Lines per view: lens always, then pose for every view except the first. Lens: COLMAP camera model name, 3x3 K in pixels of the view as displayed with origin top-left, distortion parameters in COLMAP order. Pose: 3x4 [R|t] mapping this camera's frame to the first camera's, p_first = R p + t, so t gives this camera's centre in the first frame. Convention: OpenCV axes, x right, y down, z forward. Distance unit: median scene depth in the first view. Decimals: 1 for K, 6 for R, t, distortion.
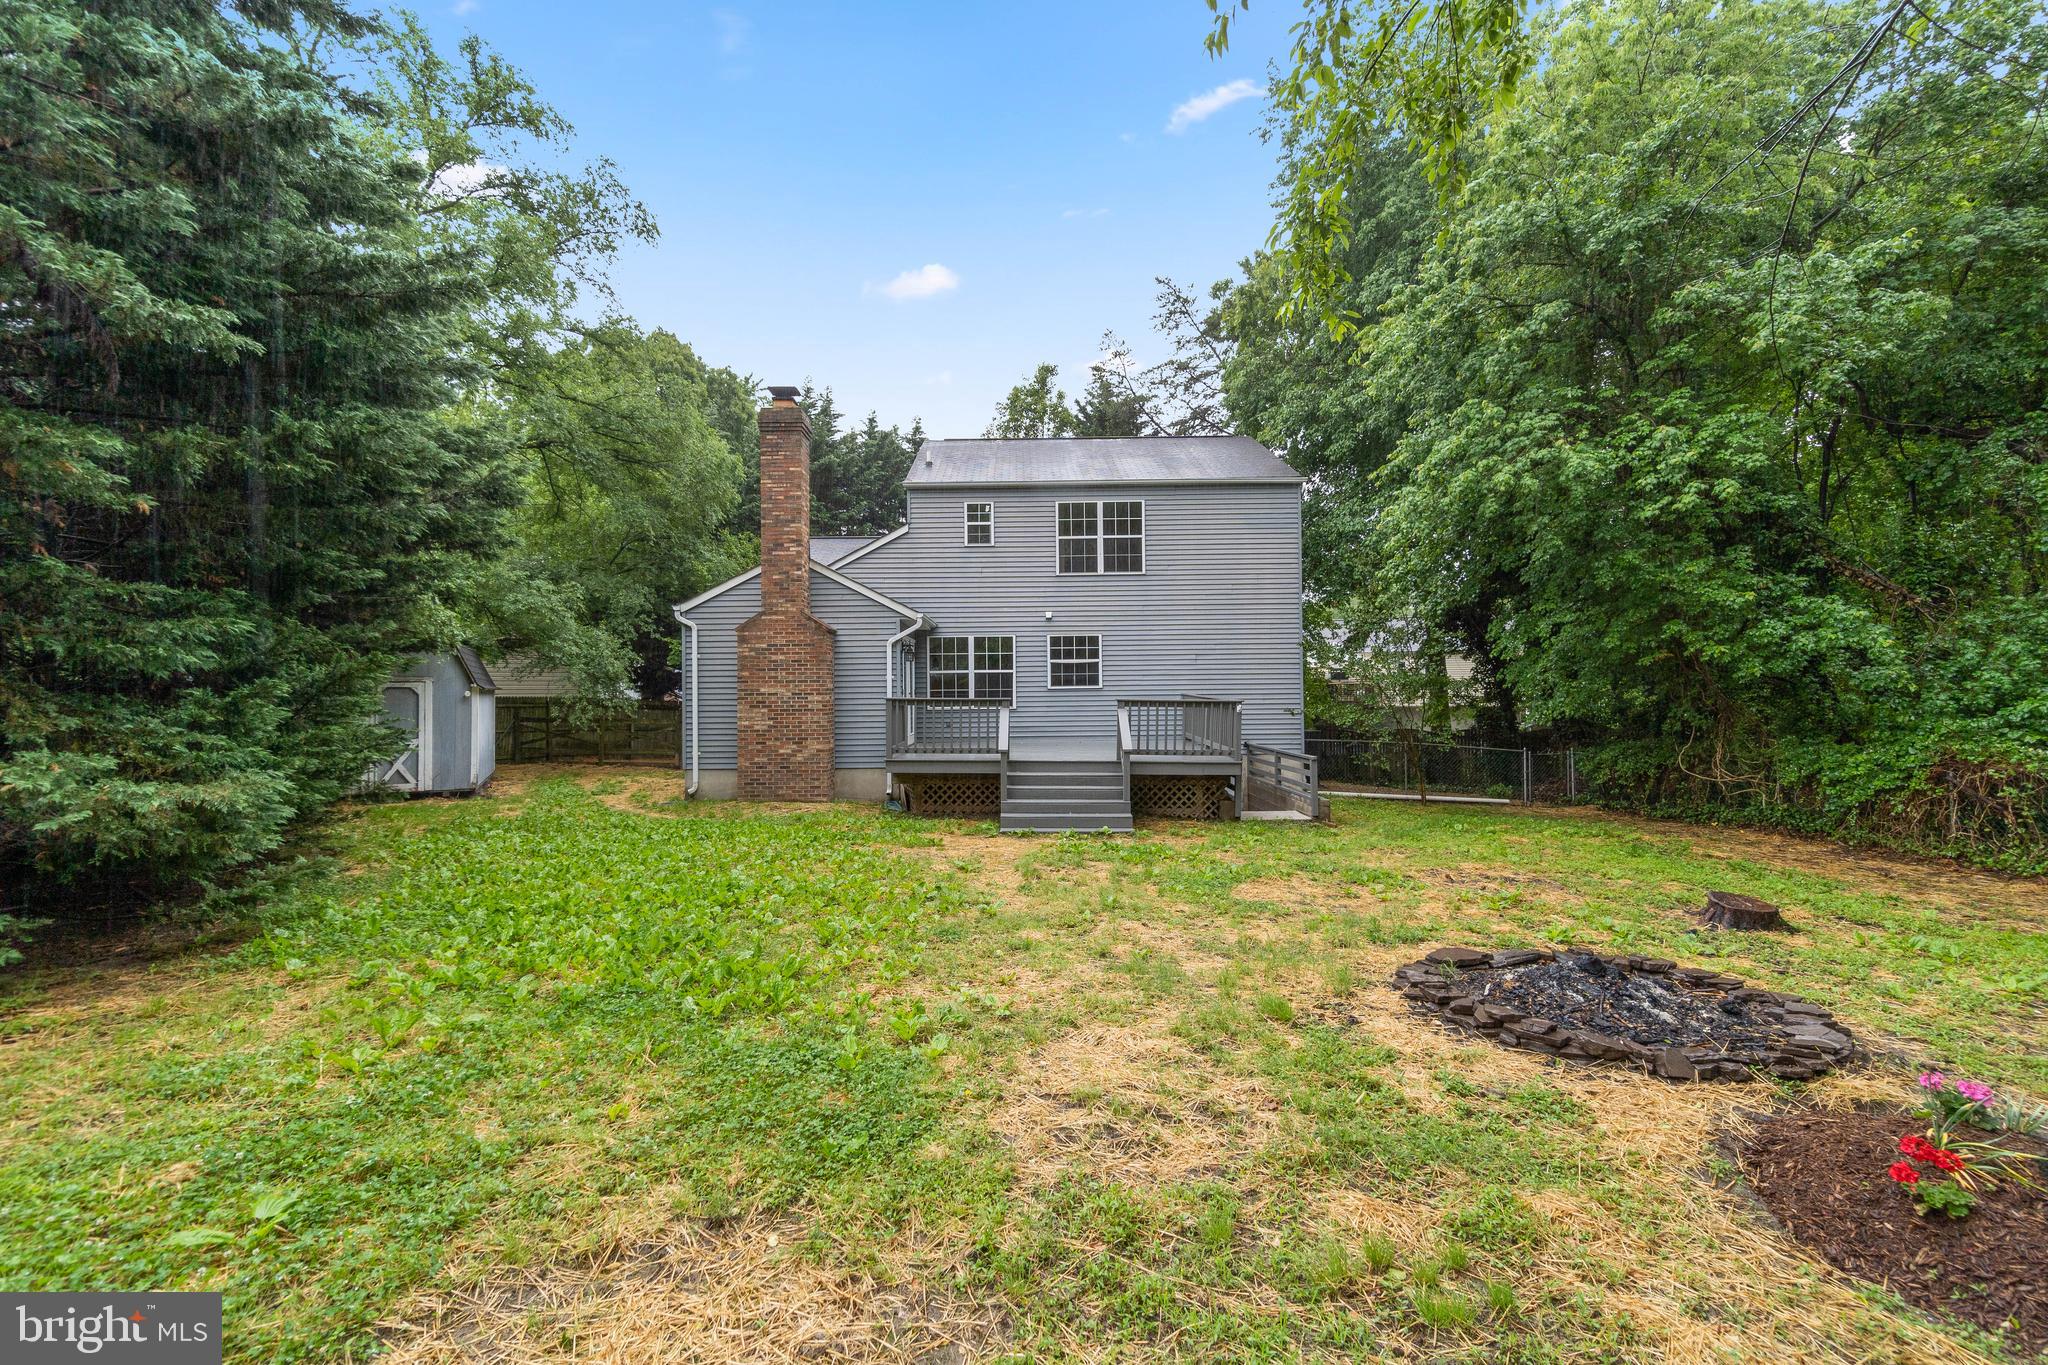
lens RADIAL K [[889.7, 0, 1022.0], [0, 889.7, 691.3], [0, 0, 1]] dist [-0.000257, -0.000014]
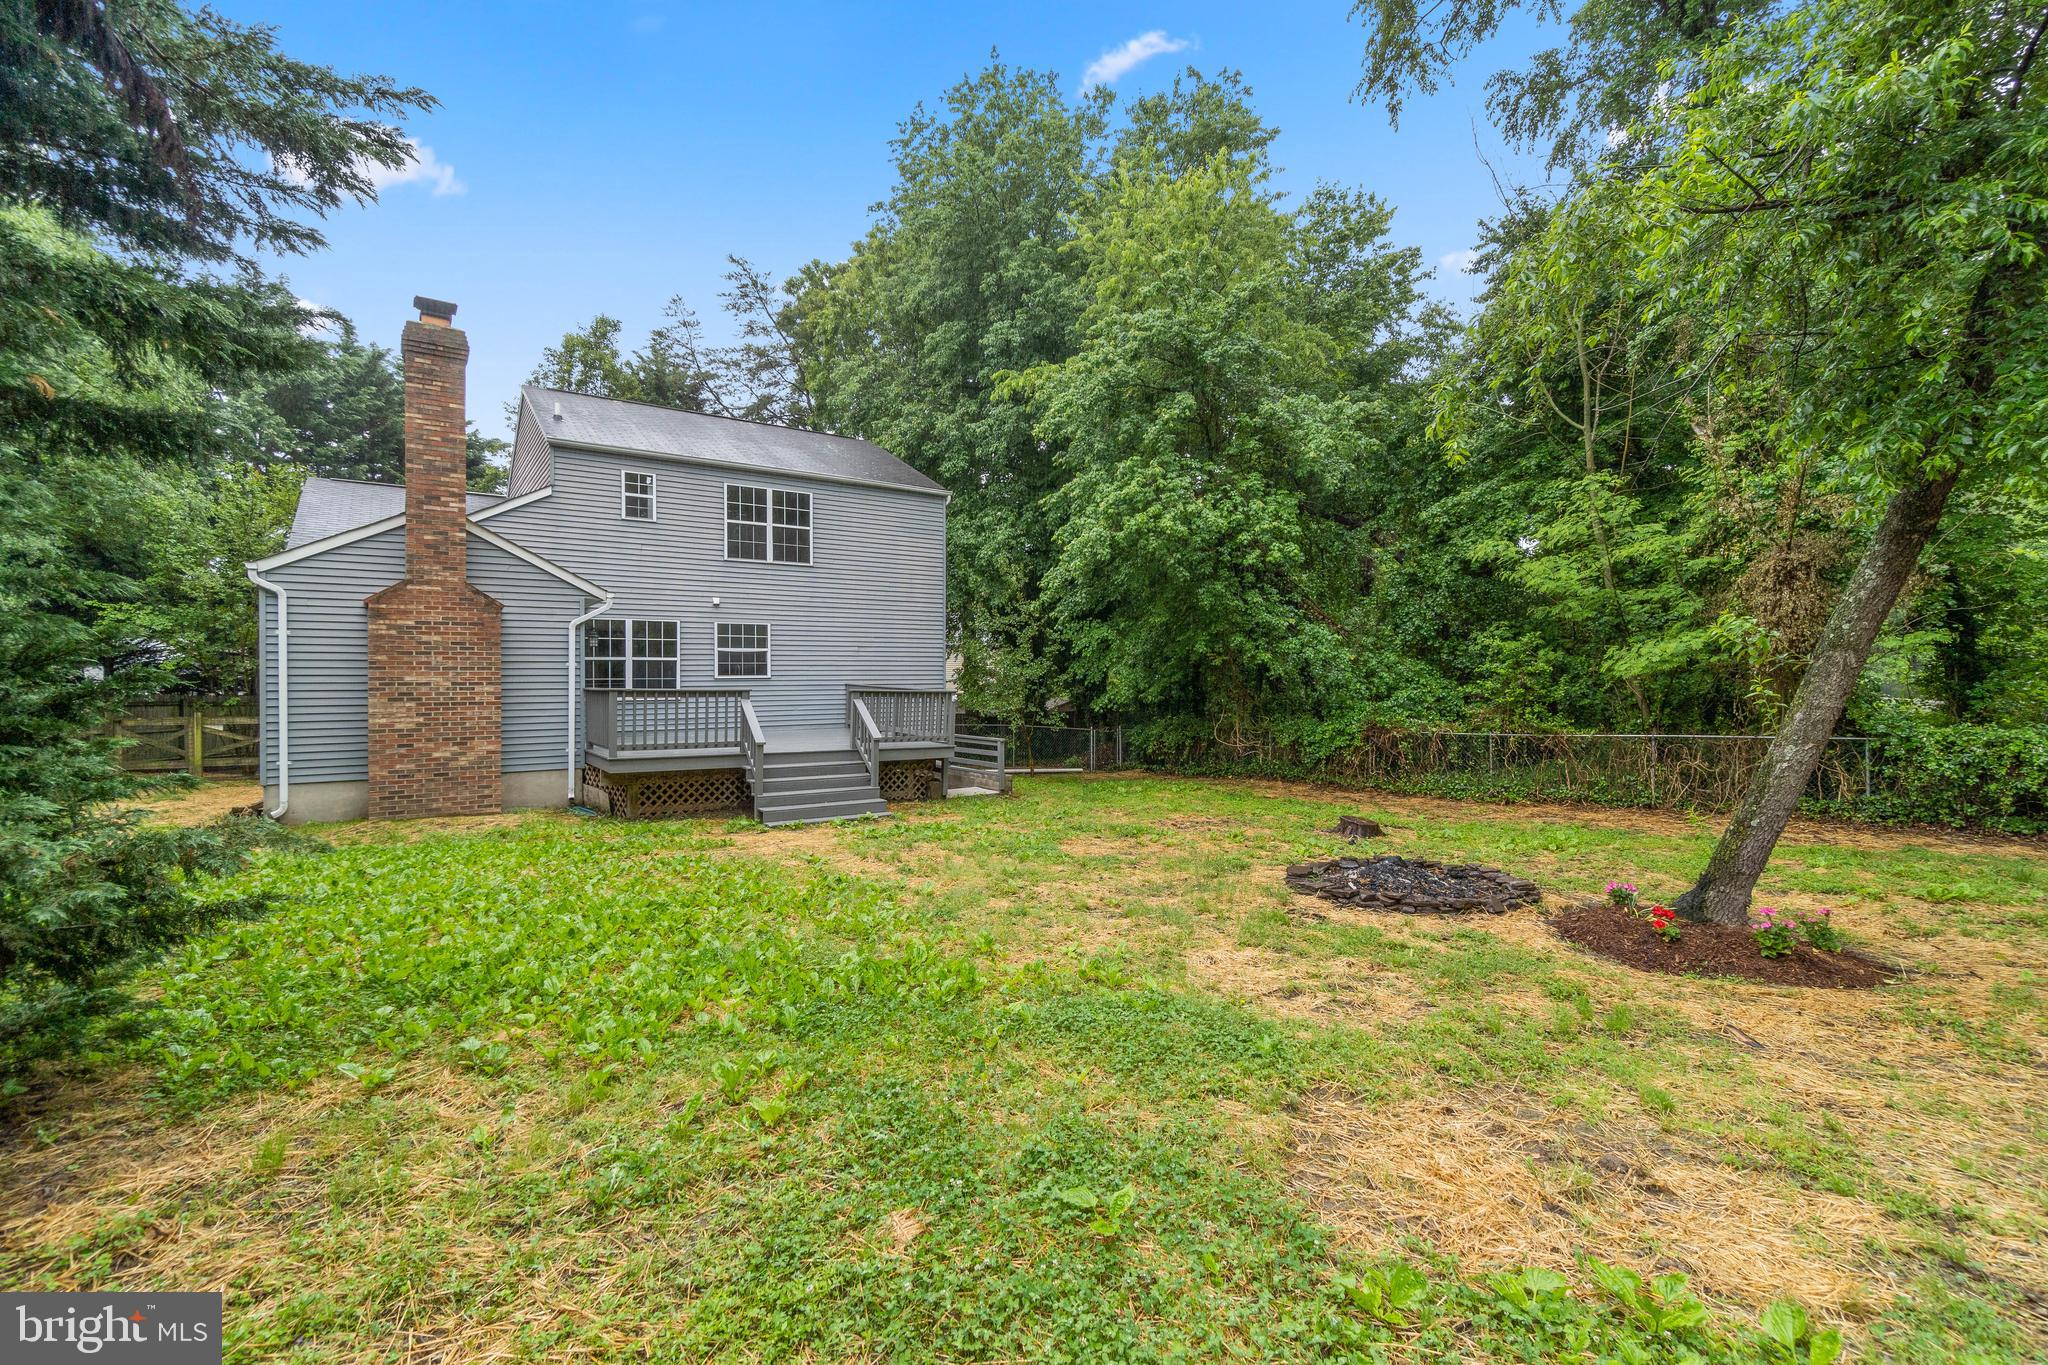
lens RADIAL K [[889.7, 0, 1018.3], [0, 889.7, 679.8], [0, 0, 1]] dist [-0.000257, -0.000014]
pose [[0.809918, 0.004562, 0.586526, -0.267209], [-0.006099, 0.999981, 0.000645, -0.003647], [-0.586512, -0.004100, 0.809930, 0.036792]]
